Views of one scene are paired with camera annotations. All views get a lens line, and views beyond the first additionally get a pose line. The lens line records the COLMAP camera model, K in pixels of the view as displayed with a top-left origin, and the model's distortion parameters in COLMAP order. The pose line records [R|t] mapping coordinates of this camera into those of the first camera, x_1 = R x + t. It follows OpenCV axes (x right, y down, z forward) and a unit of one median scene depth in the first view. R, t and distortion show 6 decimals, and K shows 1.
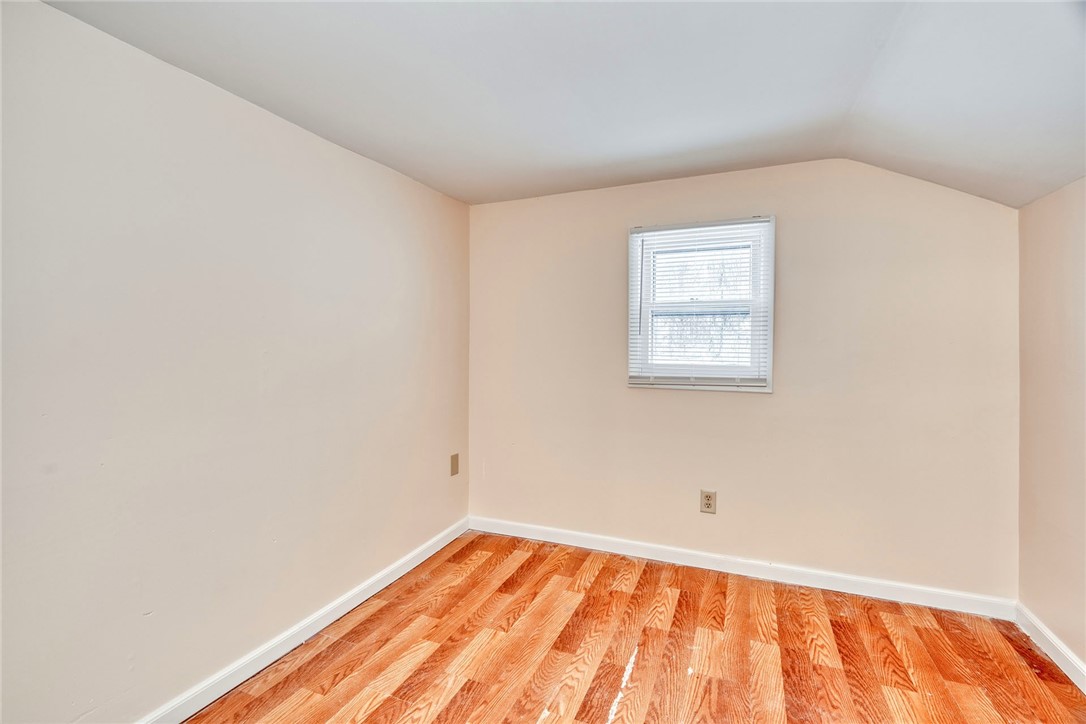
lens RADIAL K [[480.5, 0, 542.3], [0, 480.5, 361.7], [0, 0, 1]] dist [-0.004080, 0.001681]
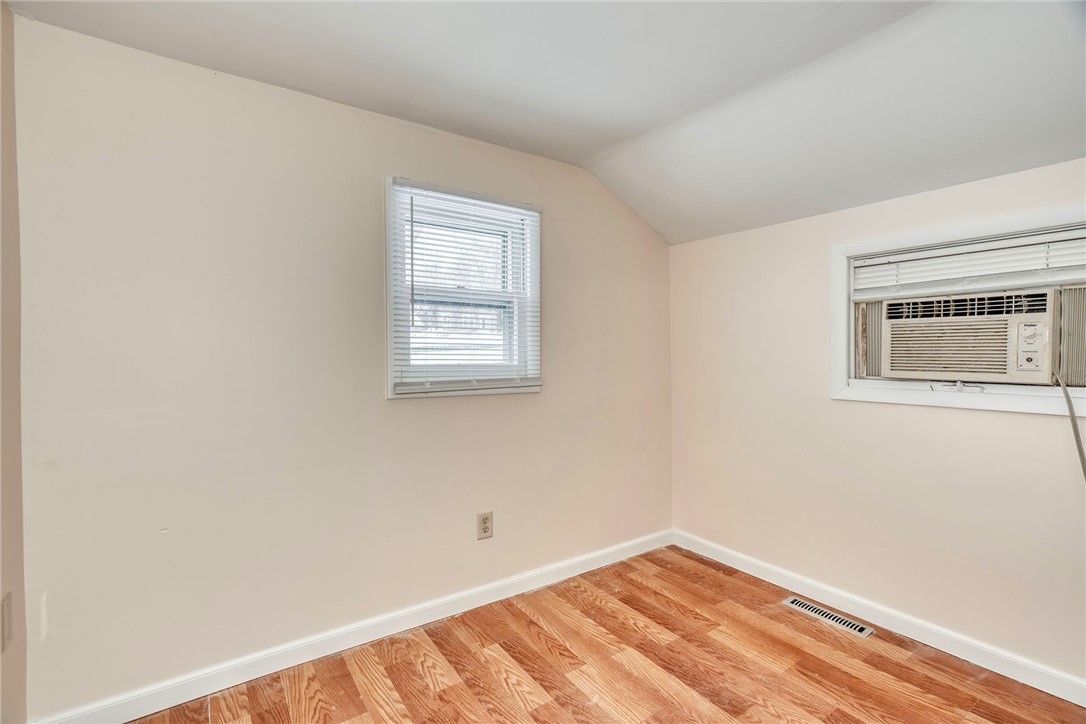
lens RADIAL K [[480.5, 0, 546.8], [0, 480.5, 362.6], [0, 0, 1]] dist [-0.004080, 0.001681]
pose [[0.554546, -0.017319, 0.831973, -0.351245], [0.026575, 0.999642, 0.003095, 0.003597], [-0.831729, 0.020393, 0.554808, 0.505282]]
